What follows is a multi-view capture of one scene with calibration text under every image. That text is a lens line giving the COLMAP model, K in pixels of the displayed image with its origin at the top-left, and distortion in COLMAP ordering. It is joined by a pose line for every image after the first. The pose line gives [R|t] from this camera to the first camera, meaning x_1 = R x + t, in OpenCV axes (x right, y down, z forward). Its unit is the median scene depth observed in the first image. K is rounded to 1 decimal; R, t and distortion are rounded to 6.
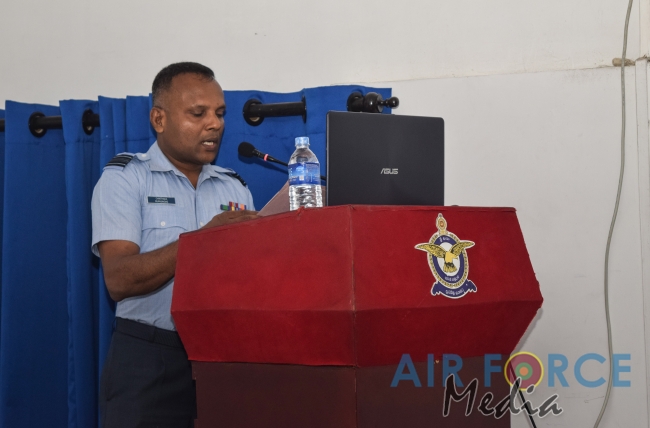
lens RADIAL K [[1532.6, 0, 325.0], [0, 1532.6, 214.0], [0, 0, 1]] dist [0.021228, 0.086691]
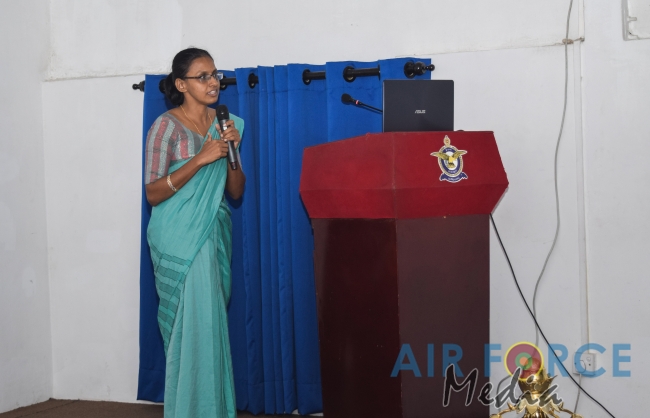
lens RADIAL K [[1128.3, 0, 325.0], [0, 1128.3, 209.0], [0, 0, 1]] dist [0.047702, 0.139129]
pose [[0.996000, -0.006592, -0.089106, 0.040250], [0.012948, 0.997396, 0.070946, -0.008043], [0.088406, -0.071816, 0.993492, -0.268965]]
